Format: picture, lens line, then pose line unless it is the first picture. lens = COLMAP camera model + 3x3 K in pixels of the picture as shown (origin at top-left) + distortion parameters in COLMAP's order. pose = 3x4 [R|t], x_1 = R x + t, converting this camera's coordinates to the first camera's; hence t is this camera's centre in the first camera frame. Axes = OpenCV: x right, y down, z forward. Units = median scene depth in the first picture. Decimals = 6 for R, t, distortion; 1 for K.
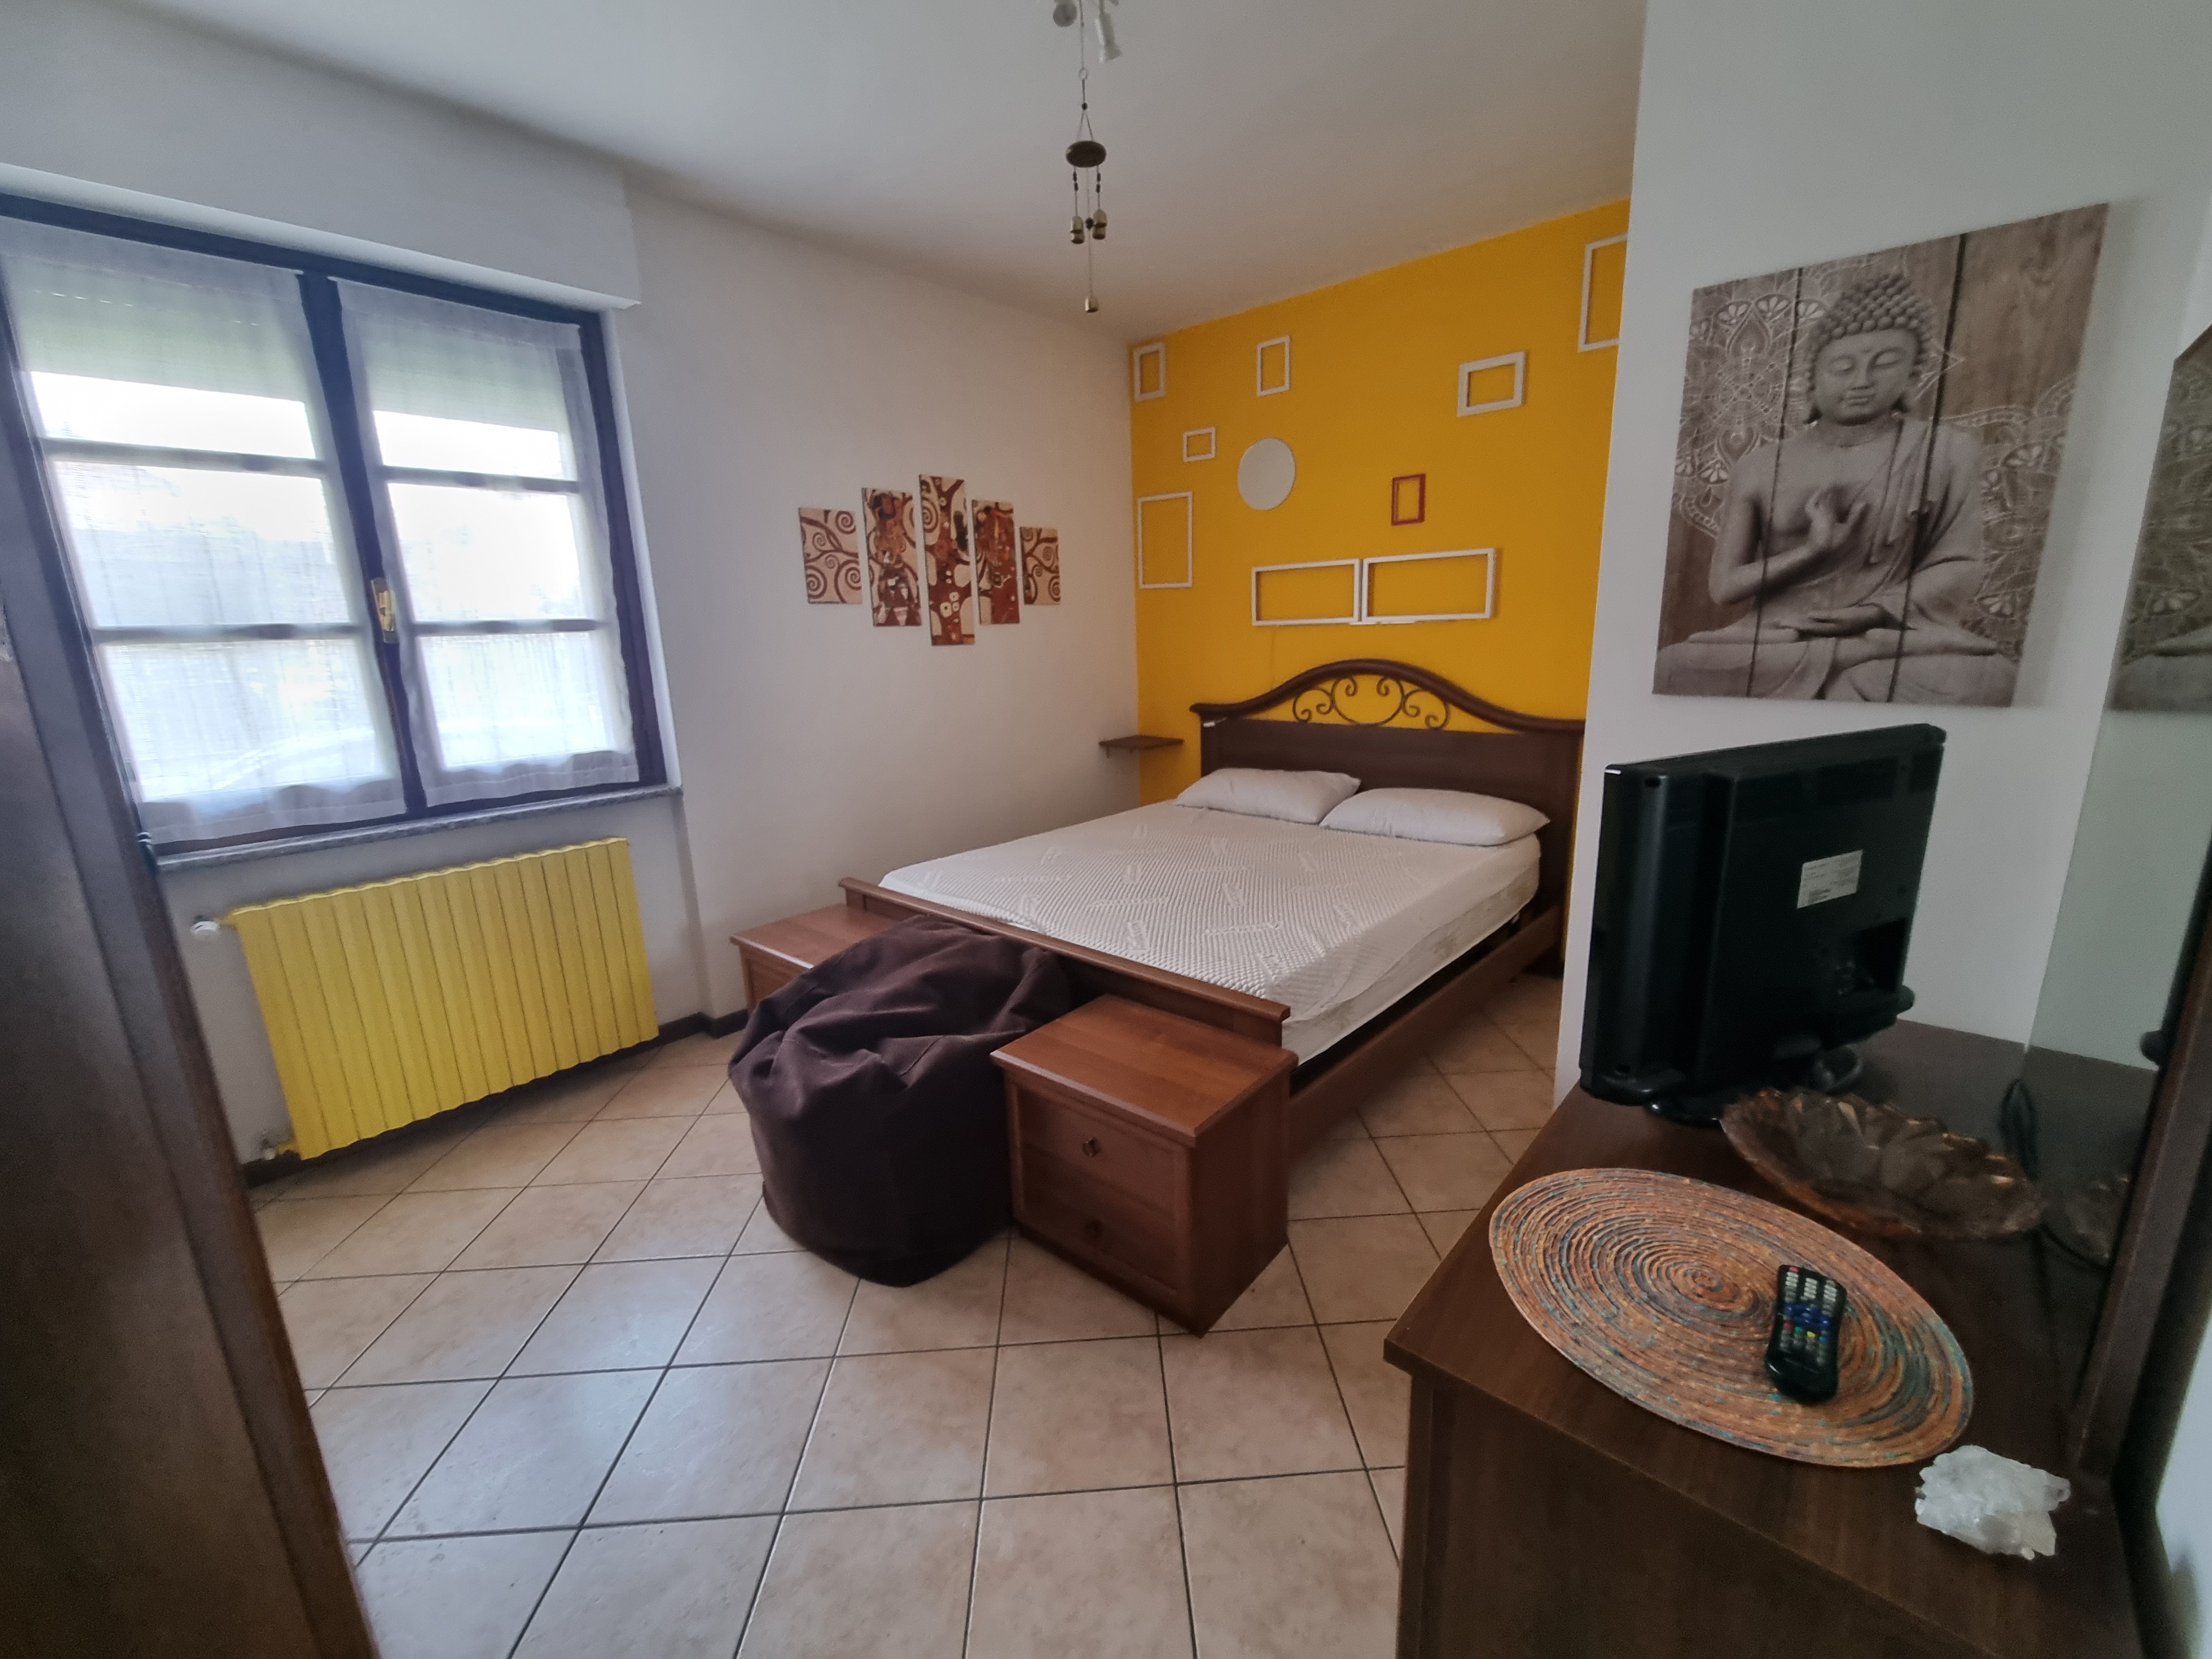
lens RADIAL K [[901.4, 0, 1135.3], [0, 901.4, 834.7], [0, 0, 1]] dist [0.008838, -0.004238]
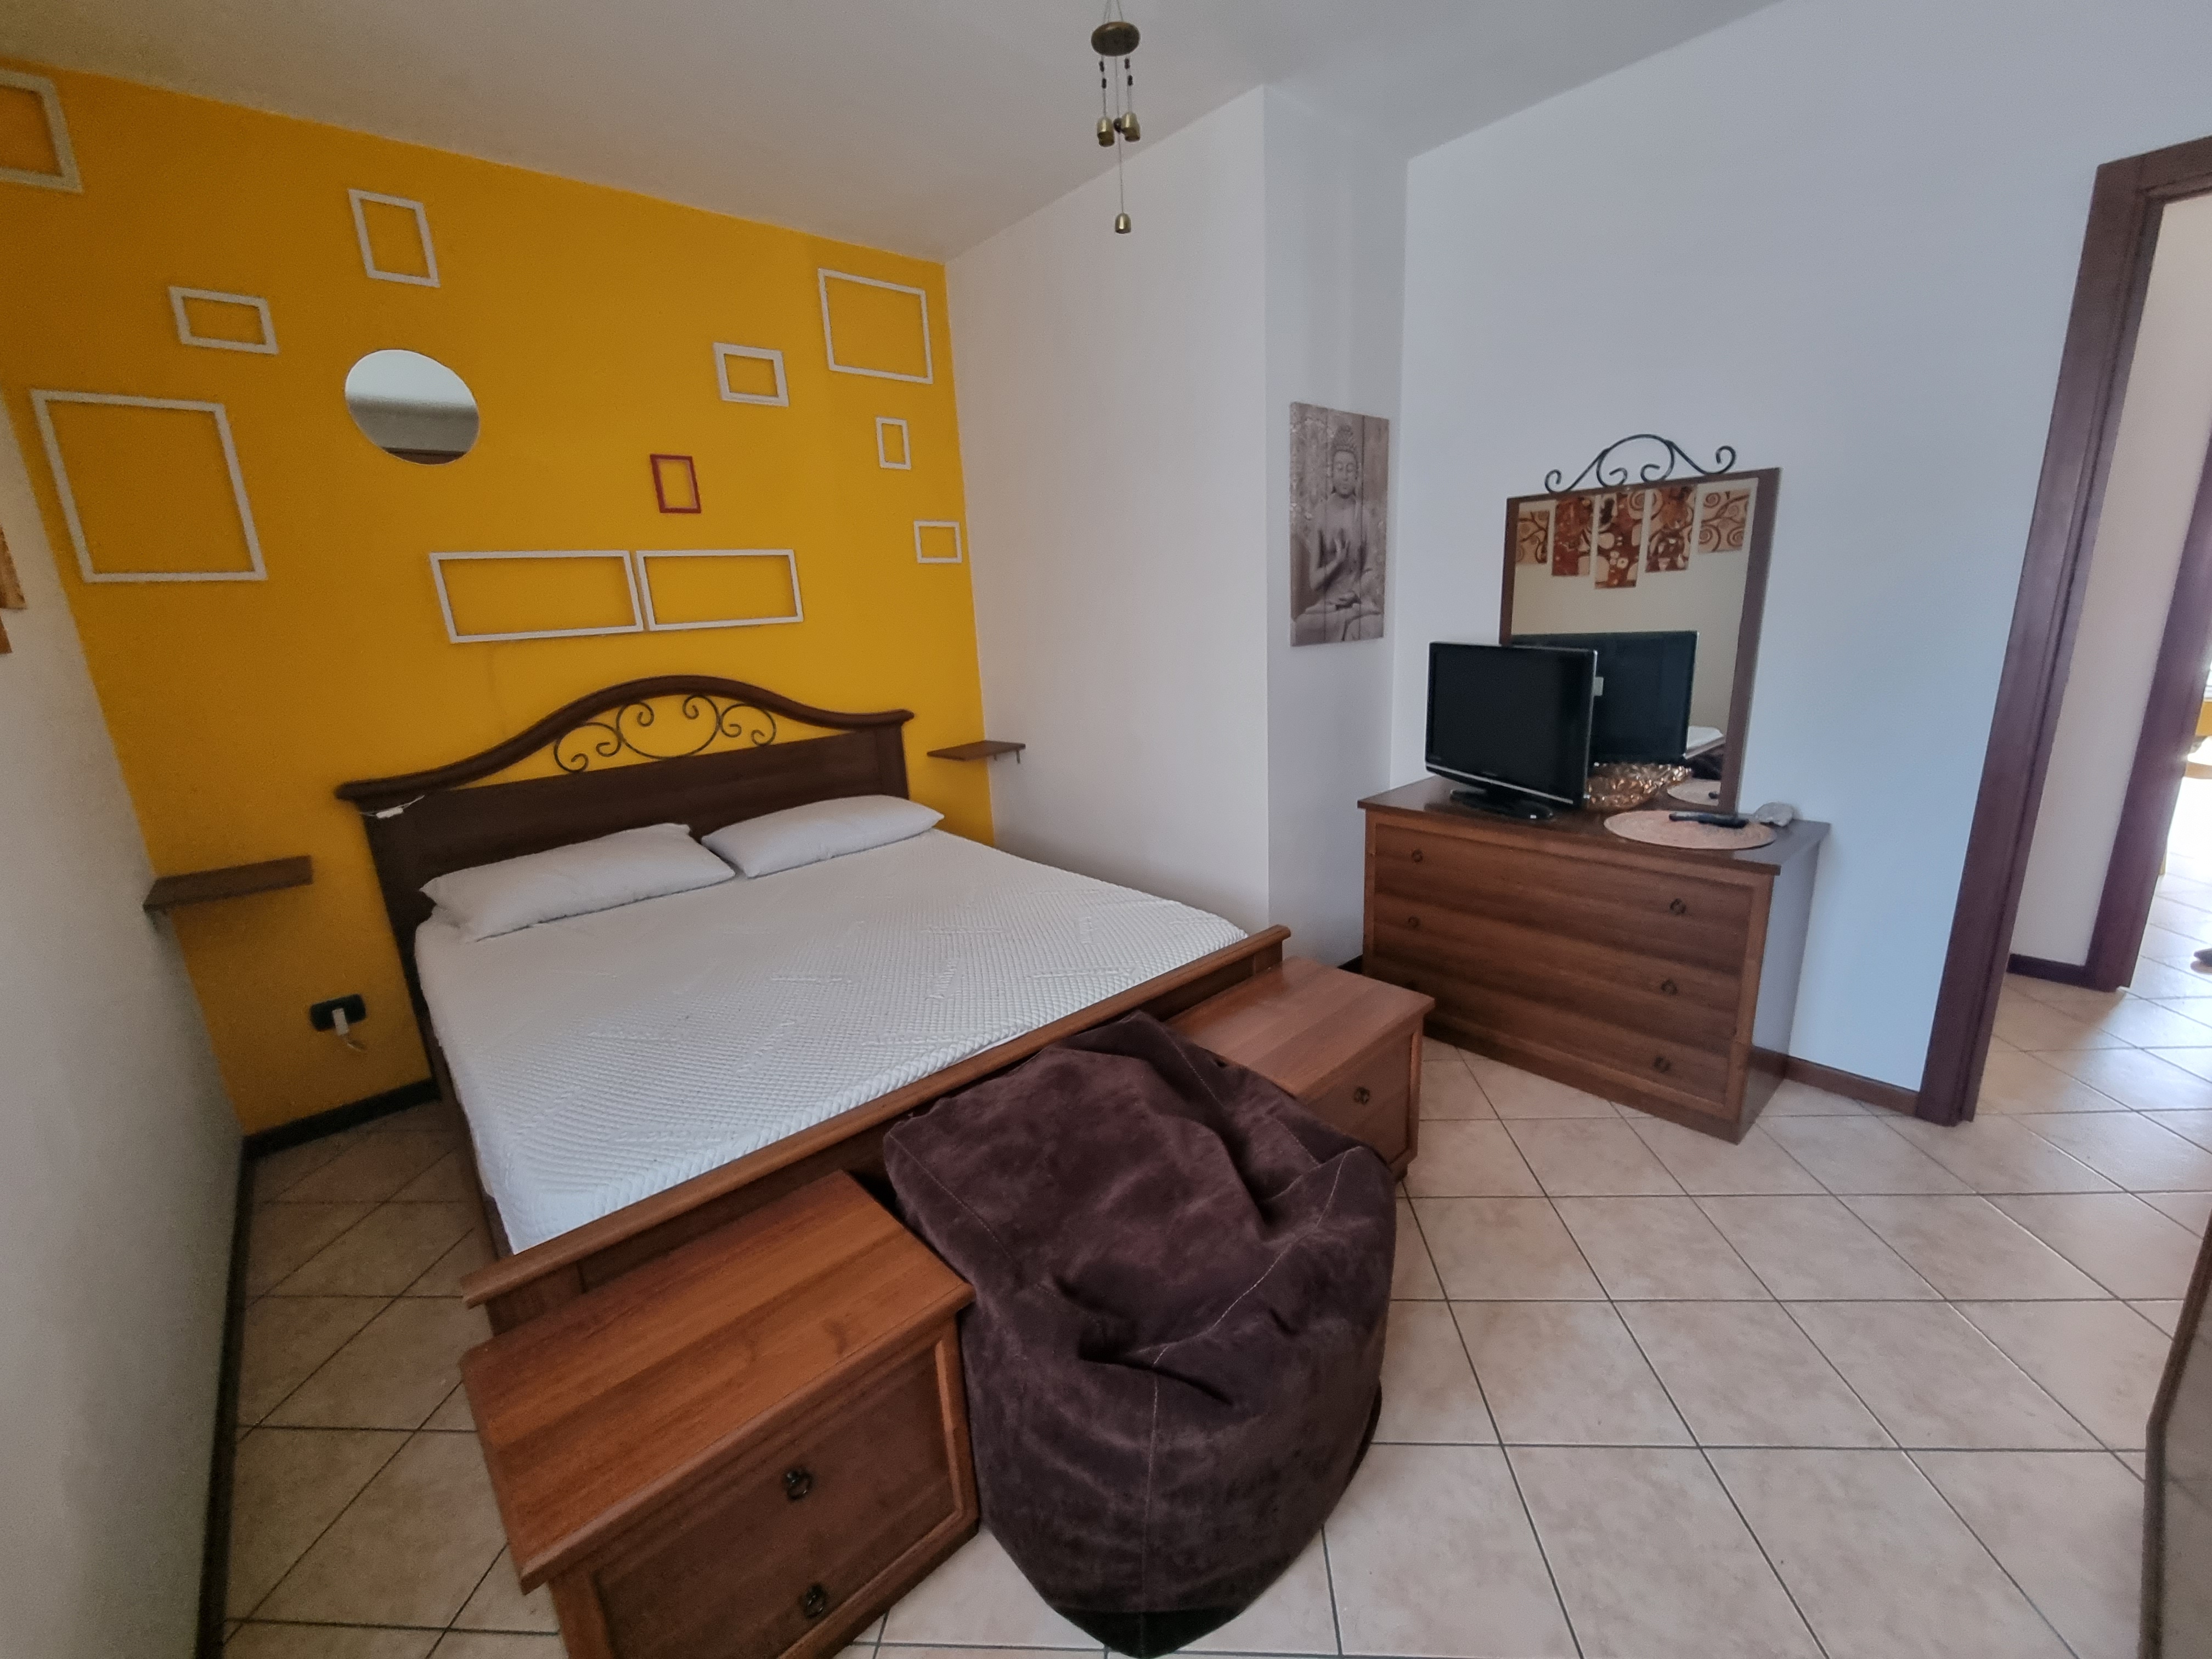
lens RADIAL K [[901.4, 0, 1121.0], [0, 901.4, 834.2], [0, 0, 1]] dist [0.008838, -0.004238]
pose [[0.116941, -0.234417, 0.965077, -0.777558], [0.269937, 0.942663, 0.196264, -0.168714], [-0.955750, 0.237559, 0.173514, 0.771587]]
